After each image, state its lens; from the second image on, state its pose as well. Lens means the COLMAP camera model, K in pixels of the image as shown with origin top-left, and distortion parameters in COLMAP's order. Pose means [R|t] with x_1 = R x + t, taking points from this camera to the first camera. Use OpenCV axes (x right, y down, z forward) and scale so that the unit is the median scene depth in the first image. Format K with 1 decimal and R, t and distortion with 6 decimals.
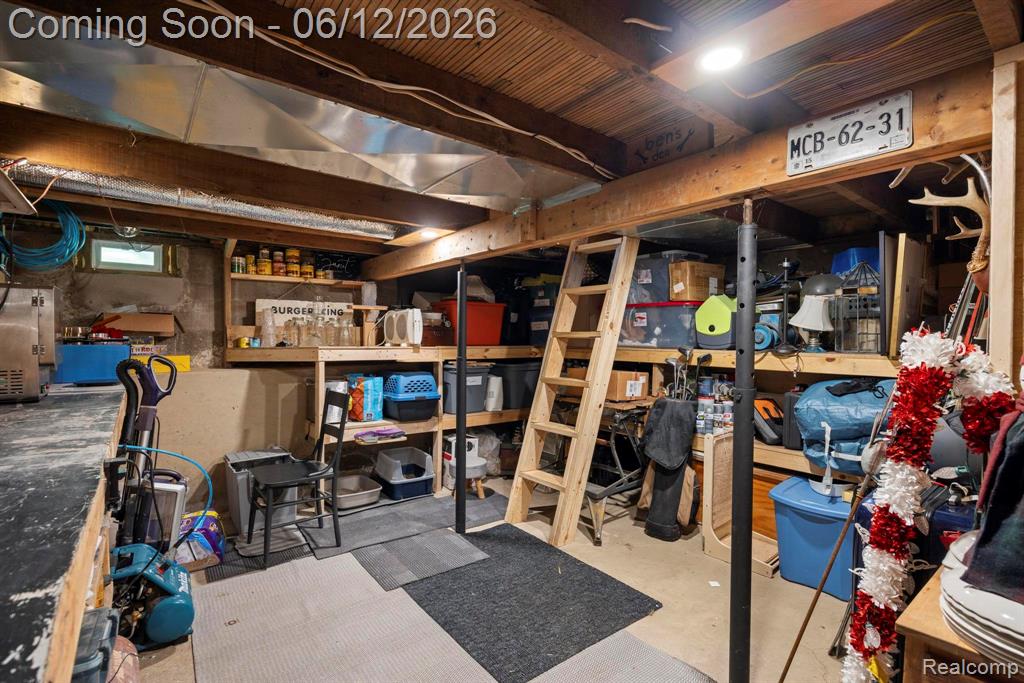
lens RADIAL K [[484.2, 0, 507.6], [0, 484.2, 339.3], [0, 0, 1]] dist [-0.010904, 0.000683]
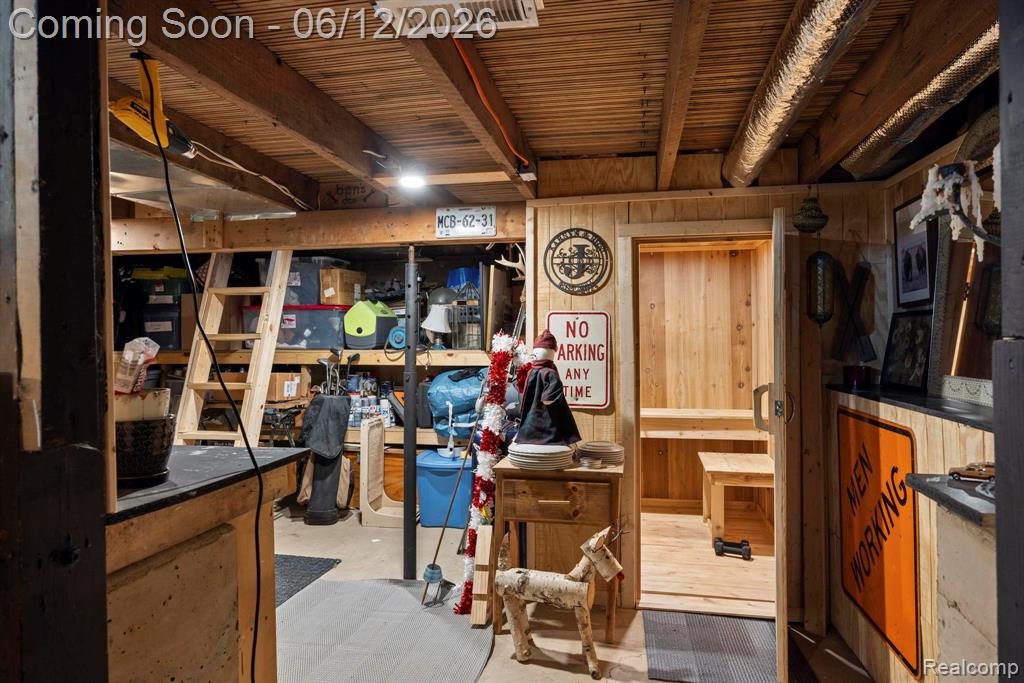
lens RADIAL K [[642.1, 0, 512.6], [0, 642.1, 340.6], [0, 0, 1]] dist [-0.002706, -0.000144]
pose [[0.753774, -0.010259, 0.657053, -0.318744], [0.012052, 0.999926, 0.001787, 0.002455], [-0.657023, 0.006571, 0.753842, -0.390253]]
